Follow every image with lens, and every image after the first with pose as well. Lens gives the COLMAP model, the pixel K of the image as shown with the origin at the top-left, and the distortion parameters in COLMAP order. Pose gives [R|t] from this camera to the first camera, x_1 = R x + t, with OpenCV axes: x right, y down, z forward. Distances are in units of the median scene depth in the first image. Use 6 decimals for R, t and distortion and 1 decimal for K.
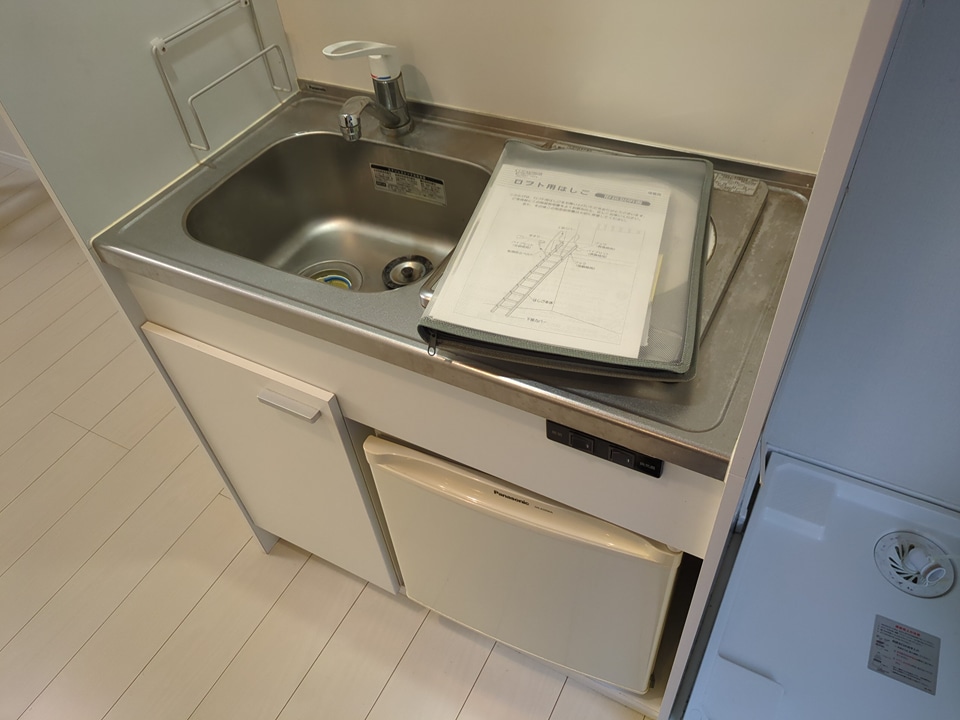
lens RADIAL K [[718.1, 0, 483.5], [0, 718.1, 354.4], [0, 0, 1]] dist [0.024746, -0.016429]
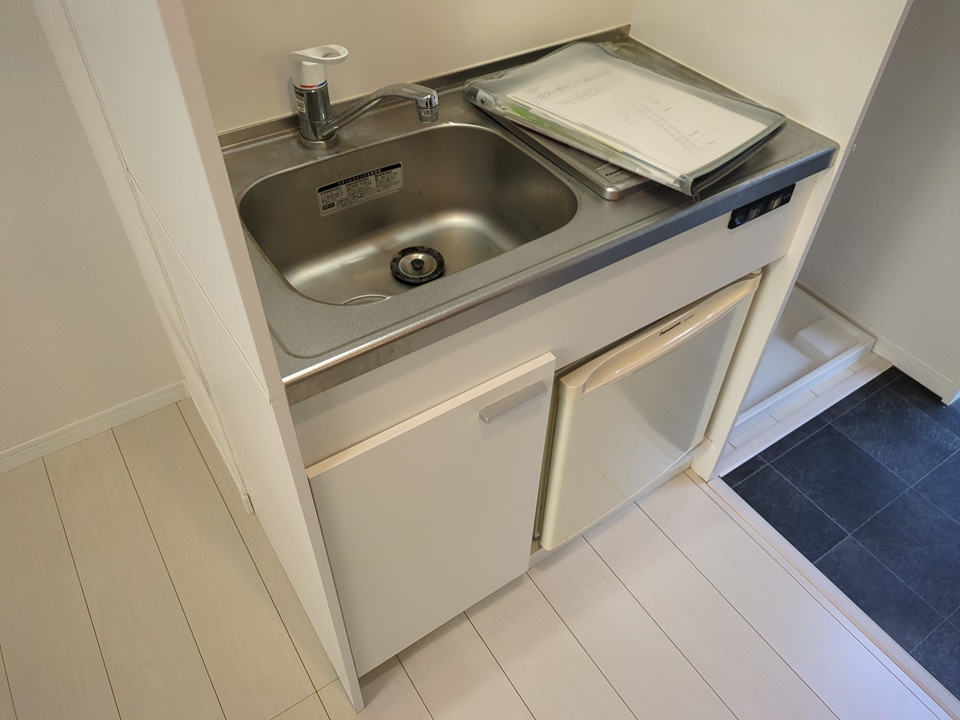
lens RADIAL K [[718.1, 0, 482.3], [0, 718.1, 341.7], [0, 0, 1]] dist [0.024746, -0.016429]
pose [[0.466632, -0.553553, 0.689807, -0.802115], [0.594604, 0.773715, 0.218657, -0.196873], [-0.654752, 0.308130, 0.690186, 0.318185]]
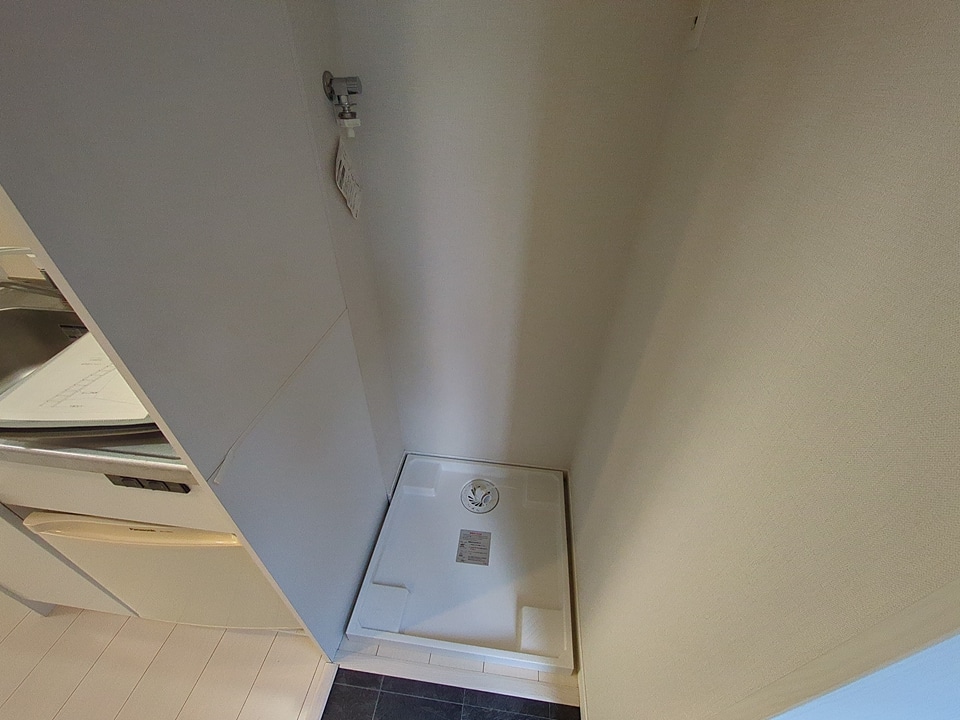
lens RADIAL K [[375.8, 0, 478.4], [0, 375.8, 362.5], [0, 0, 1]] dist [-0.003074, -0.000213]
pose [[0.927650, -0.148833, 0.342512, 0.381452], [0.198976, 0.973109, -0.116051, 0.076286], [-0.316029, 0.175807, 0.932318, 0.016571]]
